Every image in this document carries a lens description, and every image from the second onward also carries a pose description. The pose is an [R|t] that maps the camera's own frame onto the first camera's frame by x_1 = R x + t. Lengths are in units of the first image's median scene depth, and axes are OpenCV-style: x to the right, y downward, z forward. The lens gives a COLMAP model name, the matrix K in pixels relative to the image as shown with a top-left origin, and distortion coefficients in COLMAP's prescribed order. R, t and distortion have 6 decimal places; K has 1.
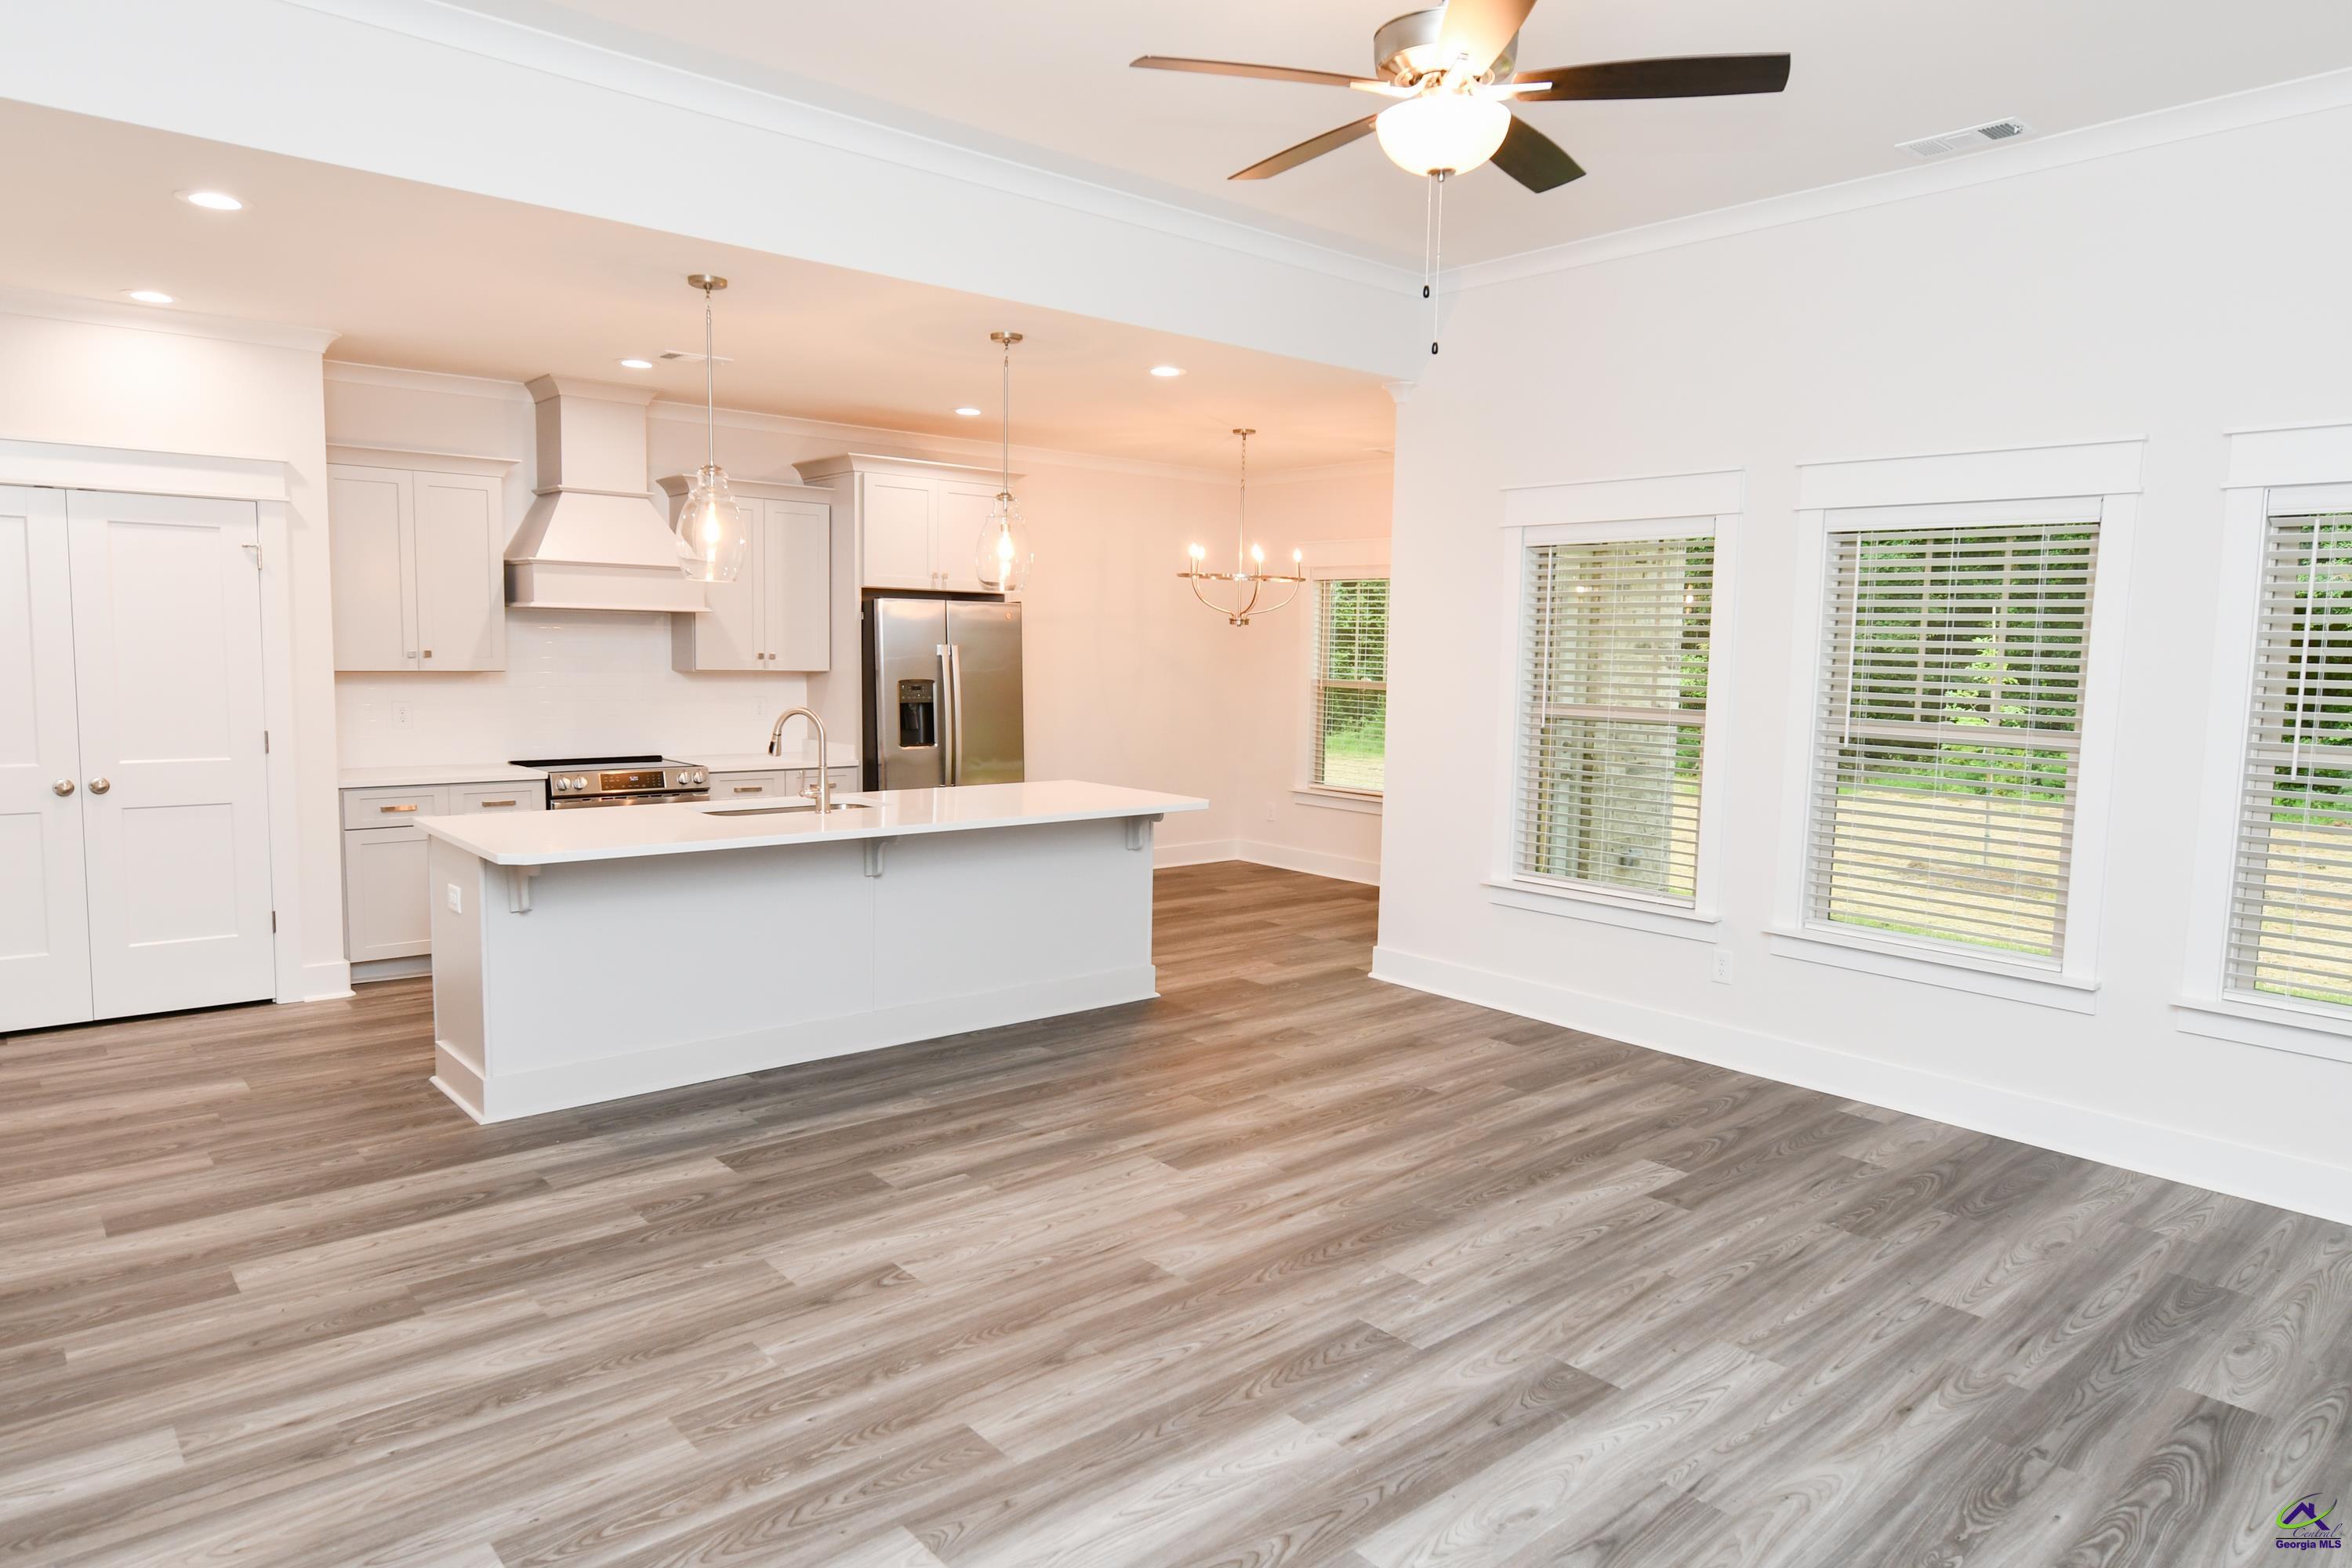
lens RADIAL K [[1433.5, 0, 1187.6], [0, 1433.5, 781.1], [0, 0, 1]] dist [-0.004495, -0.002524]
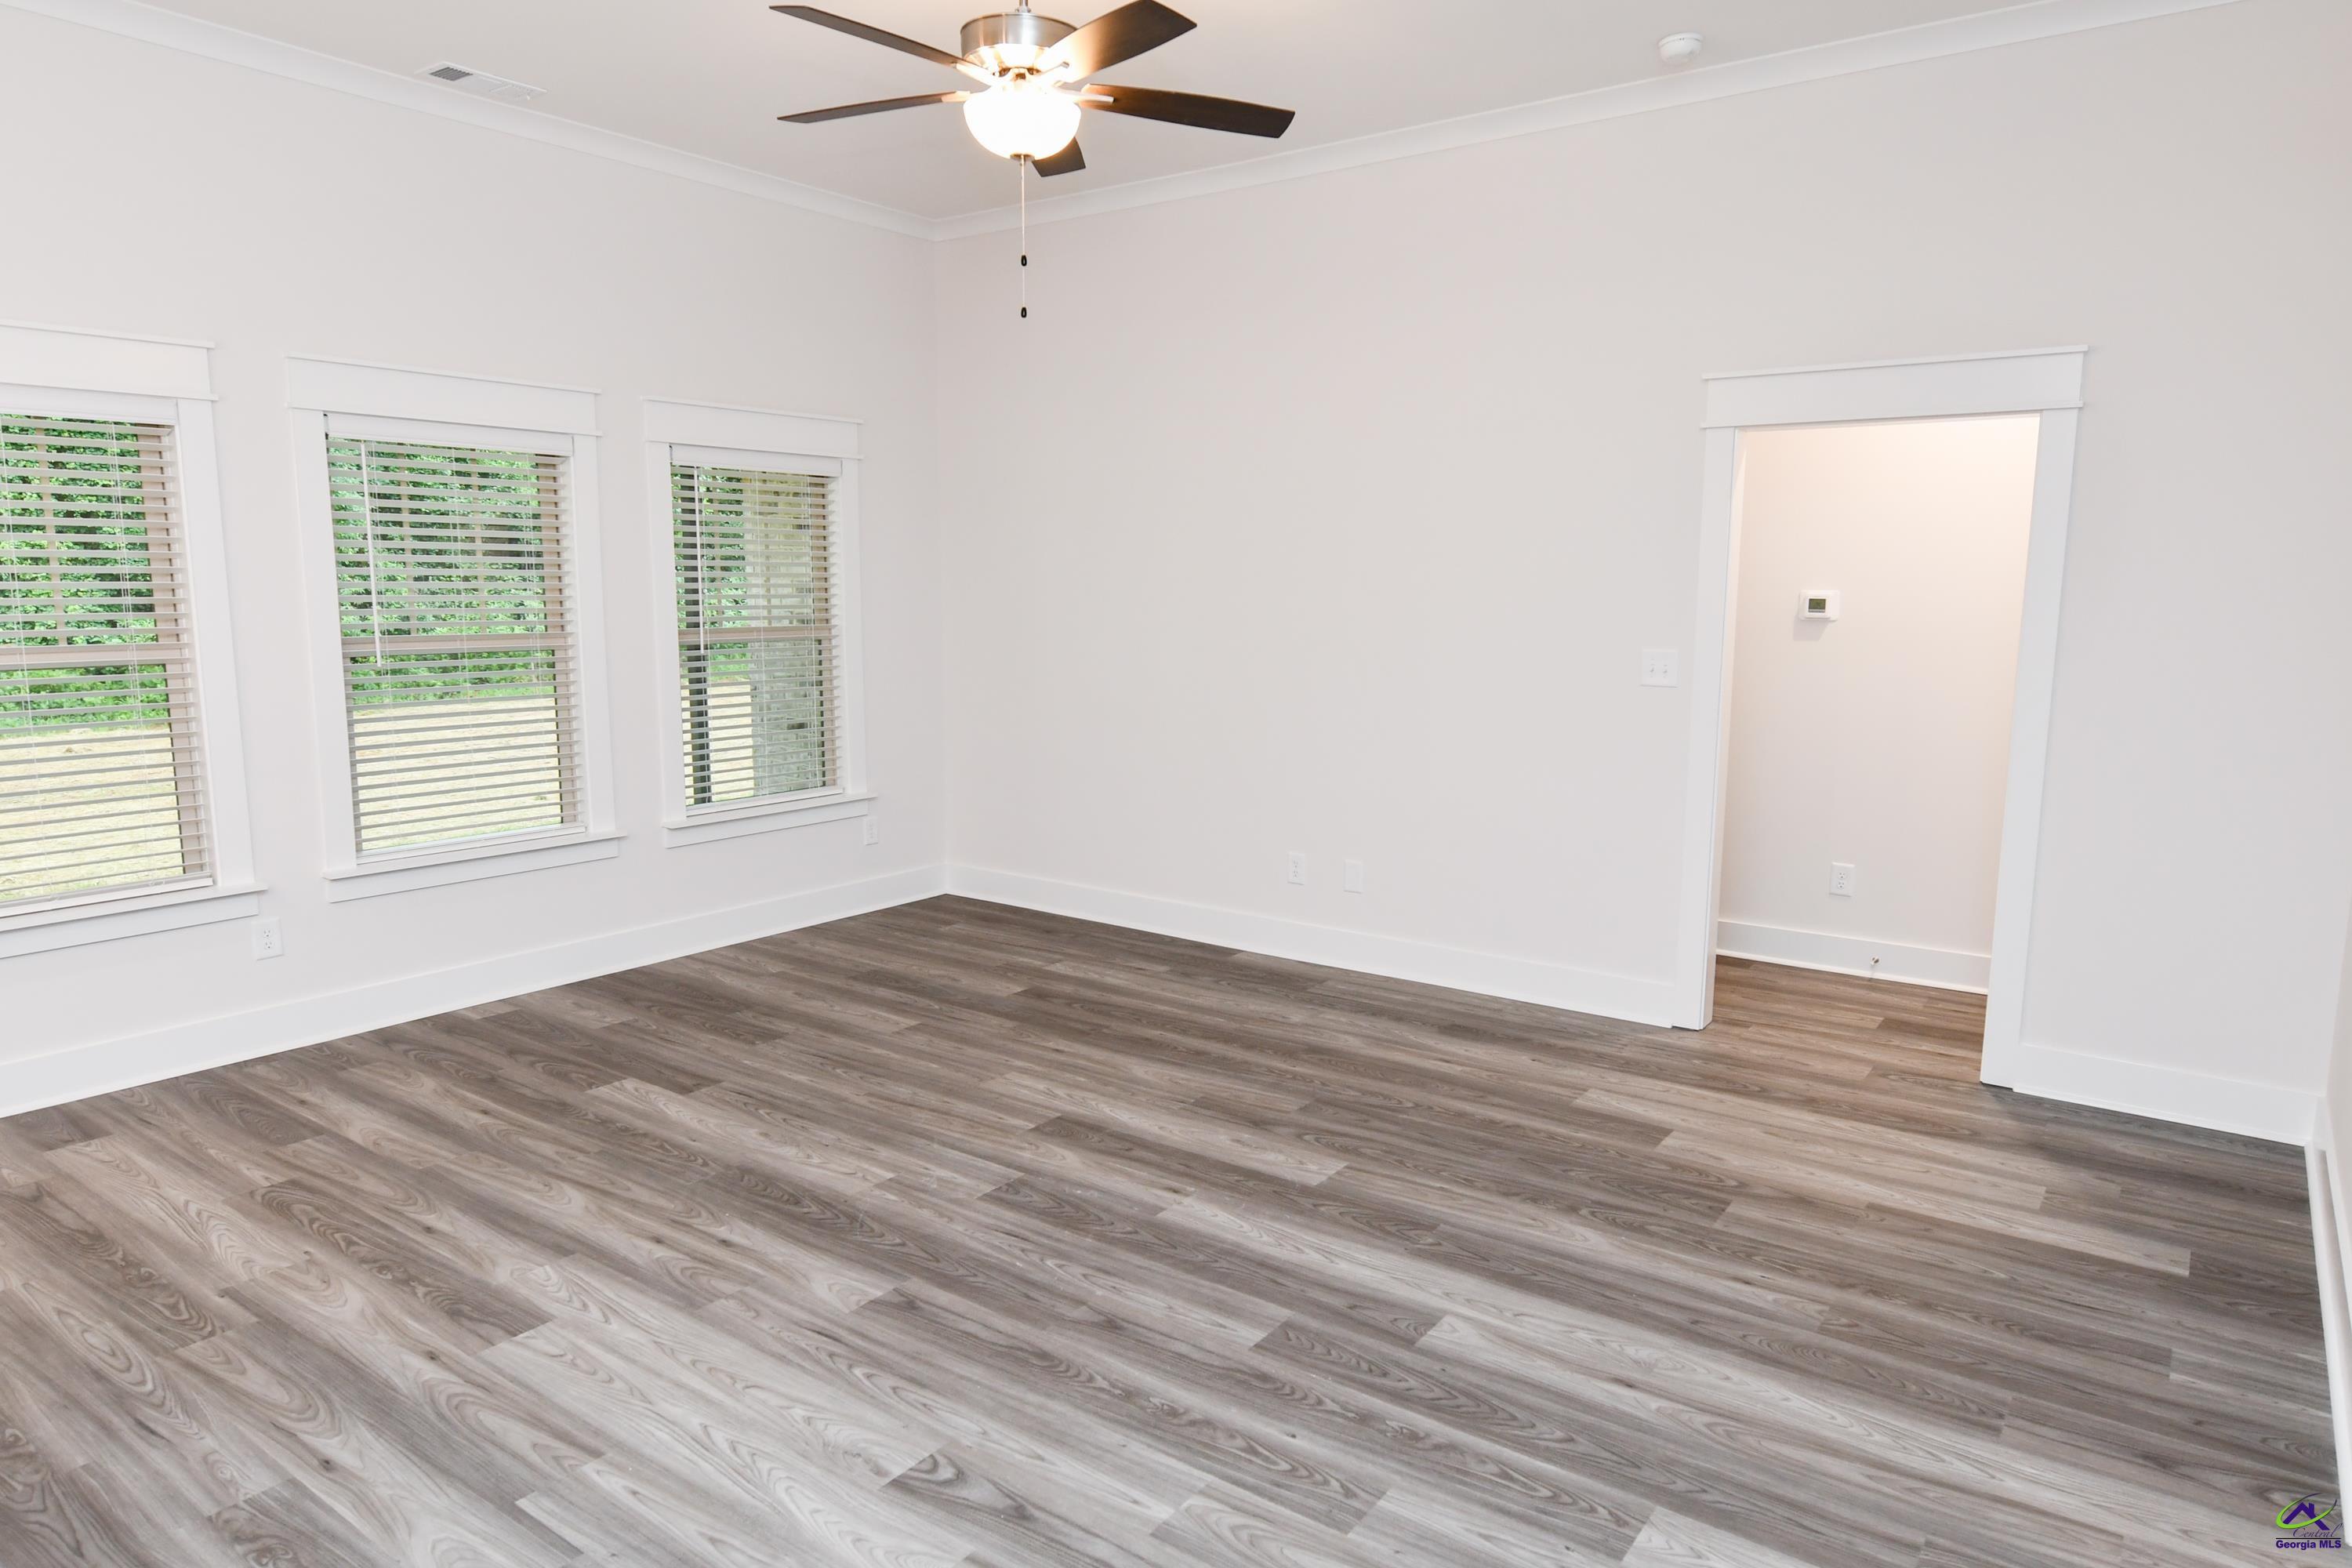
lens RADIAL K [[1433.5, 0, 1187.2], [0, 1433.5, 785.1], [0, 0, 1]] dist [-0.004495, -0.002524]
pose [[-0.219876, -0.162268, 0.961937, -0.607739], [0.084160, 0.979237, 0.184423, -0.078566], [-0.971891, 0.121507, -0.201655, 0.685697]]
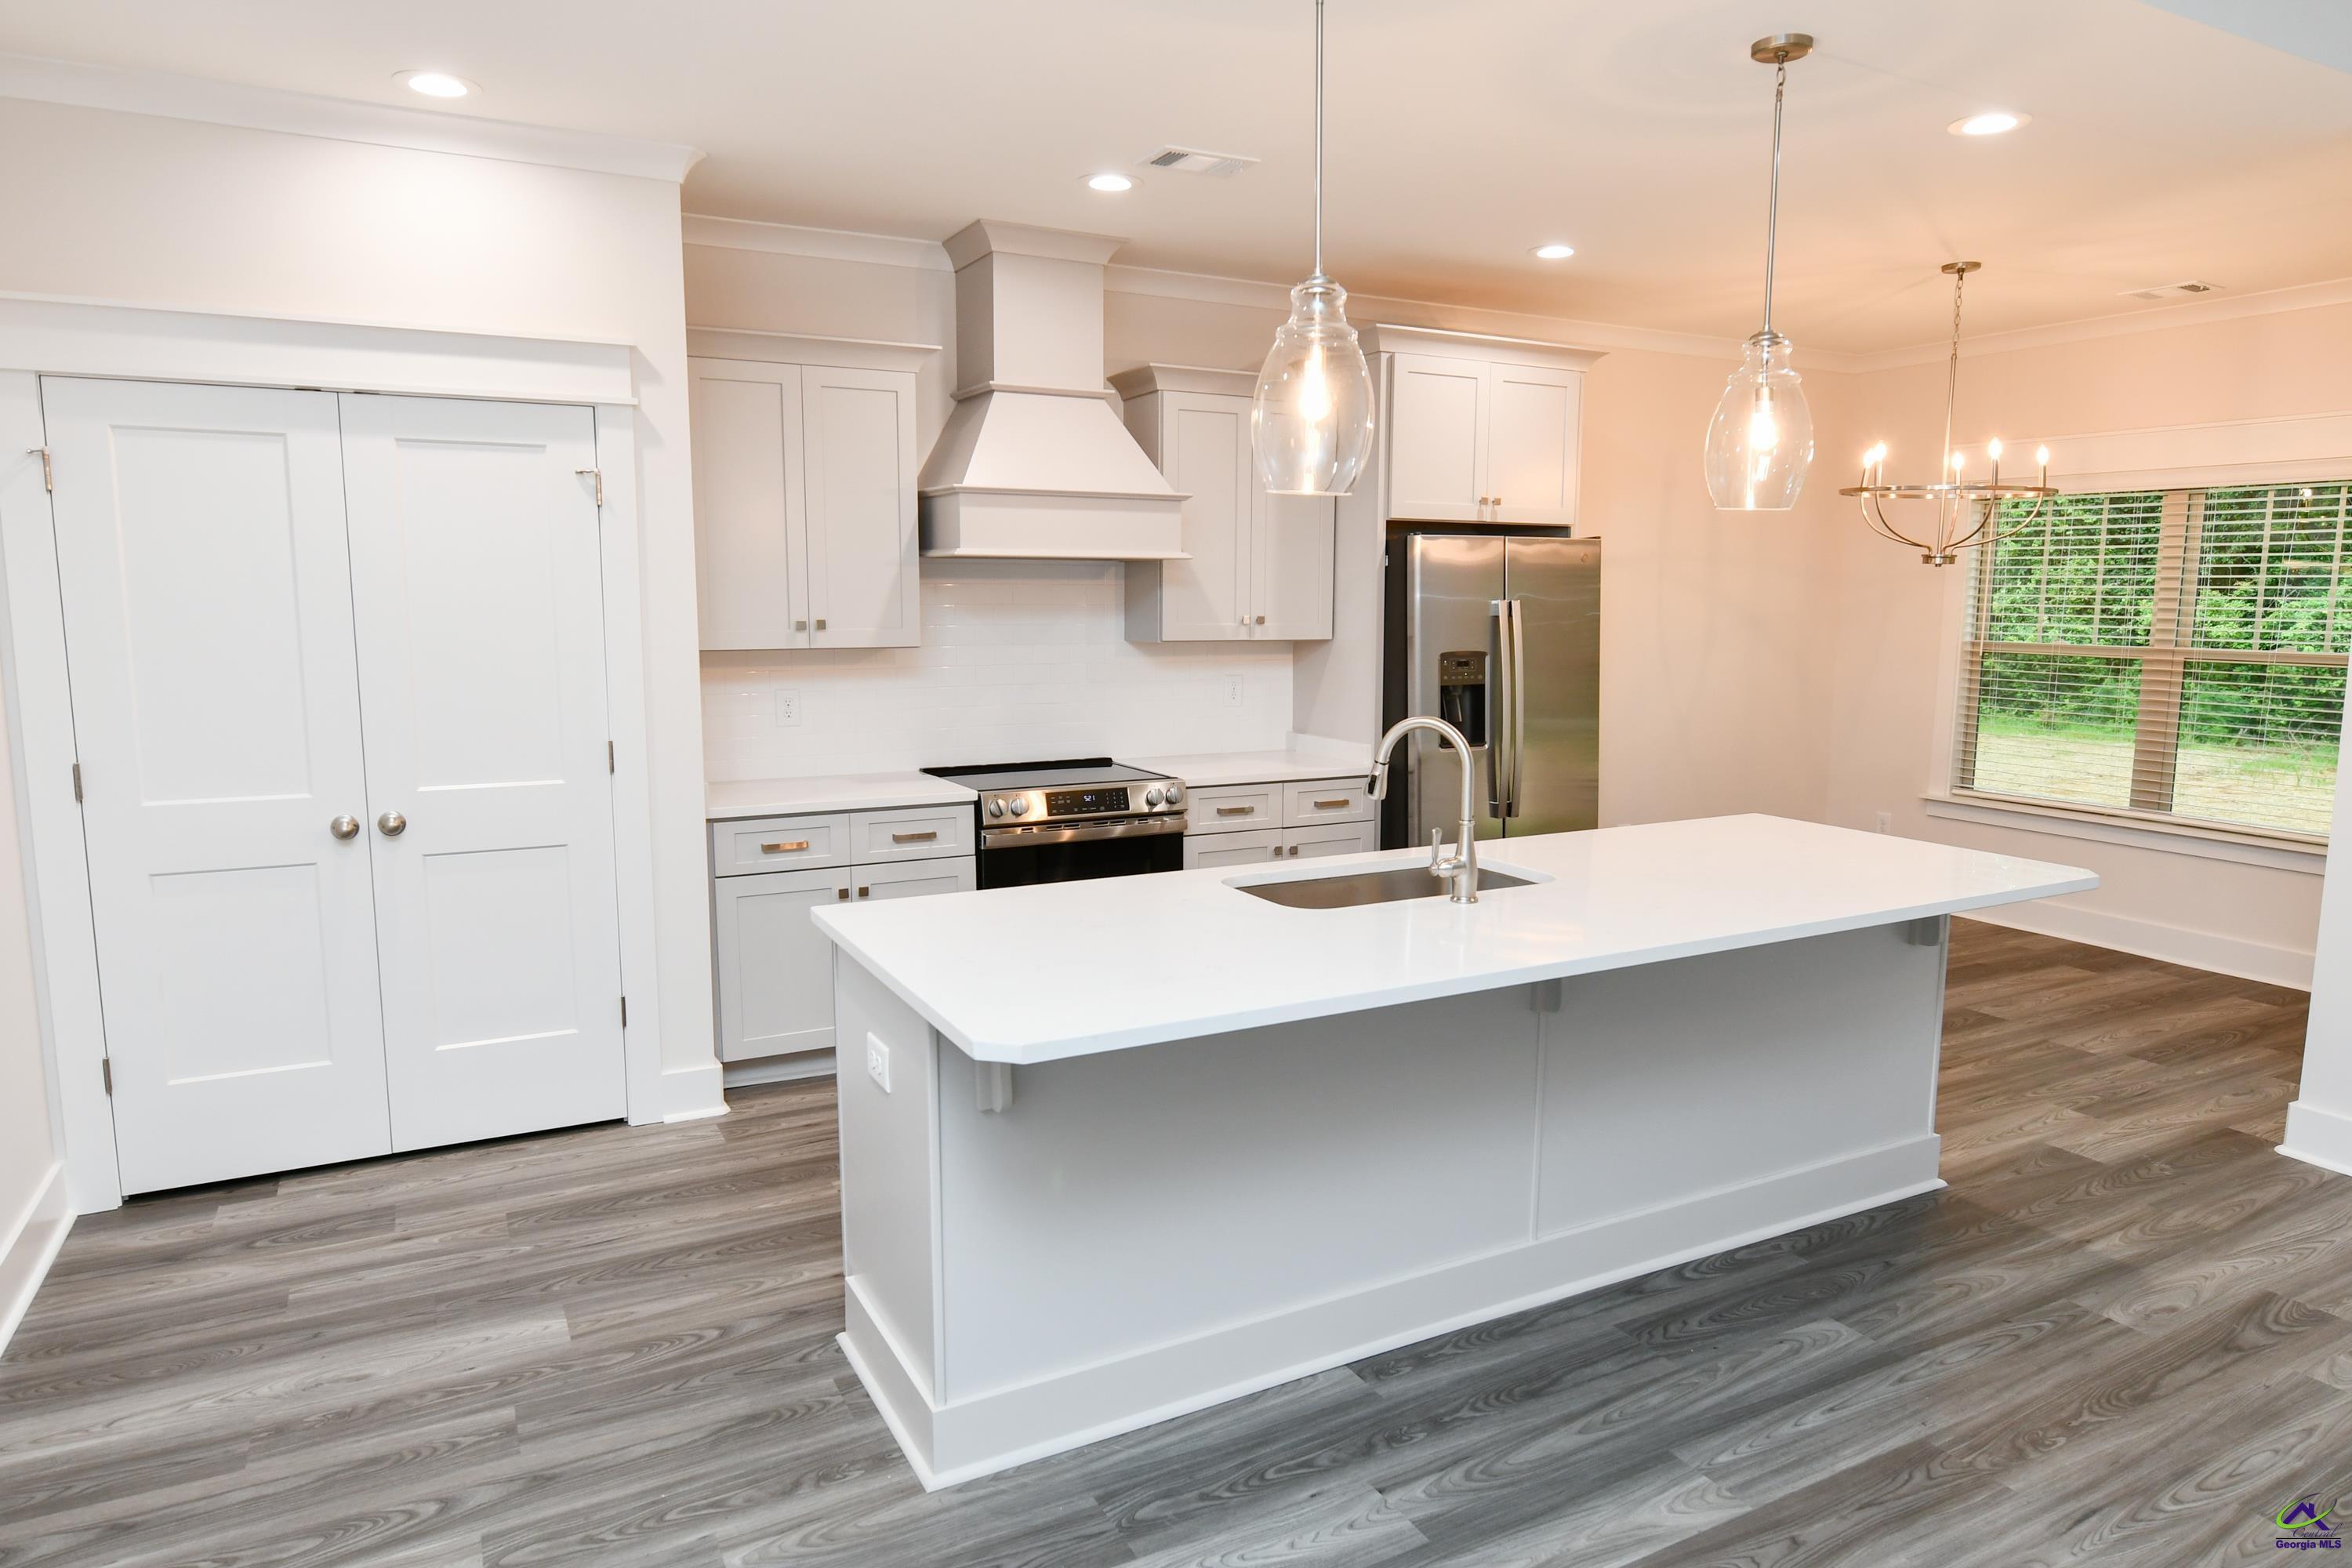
lens RADIAL K [[1433.5, 0, 1187.7], [0, 1433.5, 782.7], [0, 0, 1]] dist [-0.004495, -0.002524]
pose [[0.974595, 0.013864, -0.223546, -0.249863], [-0.006171, 0.999366, 0.035076, -0.047398], [0.223890, -0.032806, 0.974062, 0.446352]]
